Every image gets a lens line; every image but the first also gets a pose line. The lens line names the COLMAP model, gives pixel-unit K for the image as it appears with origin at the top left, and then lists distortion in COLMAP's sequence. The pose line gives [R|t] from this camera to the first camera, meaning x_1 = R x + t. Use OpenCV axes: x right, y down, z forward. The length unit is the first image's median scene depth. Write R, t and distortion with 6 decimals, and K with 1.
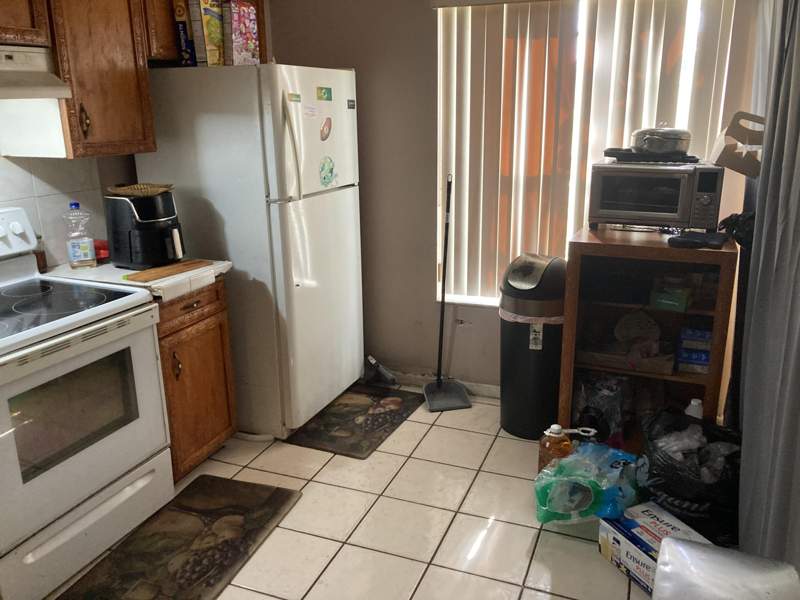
lens RADIAL K [[654.0, 0, 400.0], [0, 654.0, 300.0], [0, 0, 1]] dist [0.020691, -0.004727]
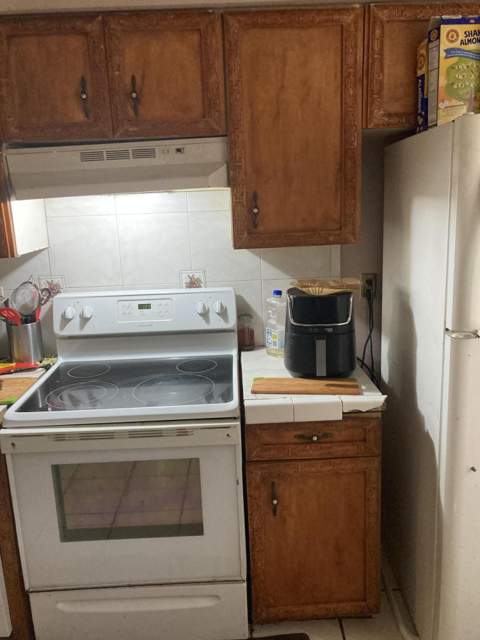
lens RADIAL K [[523.2, 0, 240.0], [0, 523.2, 320.0], [0, 0, 1]] dist [0.020691, -0.004727]
pose [[0.392878, 0.199611, -0.897665, 0.191945], [-0.222720, 0.967749, 0.117718, -0.184789], [0.892212, 0.153679, 0.424664, 0.627467]]
